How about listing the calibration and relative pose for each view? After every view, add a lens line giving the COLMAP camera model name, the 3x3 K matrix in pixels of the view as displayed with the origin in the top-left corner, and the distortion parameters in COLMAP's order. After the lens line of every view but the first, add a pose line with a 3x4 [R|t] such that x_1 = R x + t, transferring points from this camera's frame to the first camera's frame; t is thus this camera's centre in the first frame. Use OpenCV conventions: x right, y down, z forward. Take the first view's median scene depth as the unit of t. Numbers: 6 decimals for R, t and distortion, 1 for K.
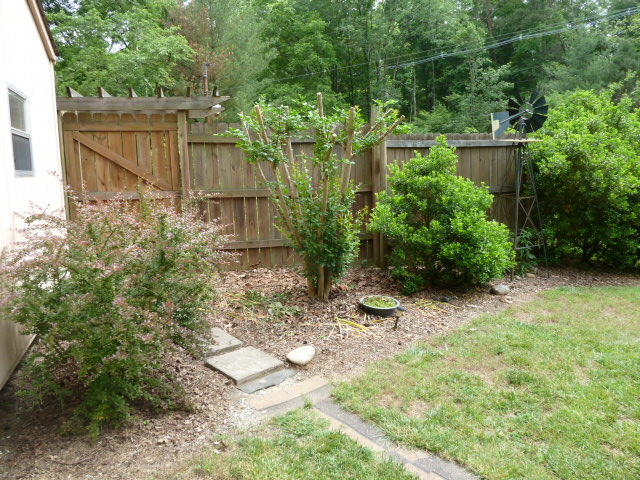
lens RADIAL K [[480.6, 0, 323.5], [0, 480.6, 235.5], [0, 0, 1]] dist [-0.027060, -0.008572]
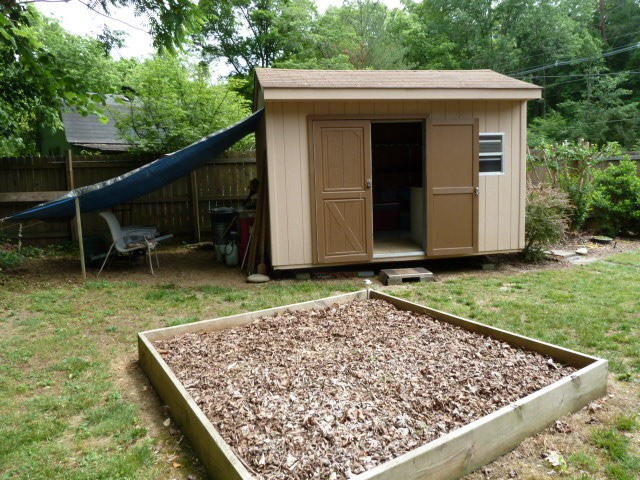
lens RADIAL K [[480.6, 0, 323.5], [0, 480.6, 235.5], [0, 0, 1]] dist [-0.027060, -0.008572]
pose [[0.984044, 0.014785, -0.177310, -0.074421], [-0.016542, 0.999828, -0.008432, 0.017781], [0.177155, 0.011230, 0.984119, -0.129321]]
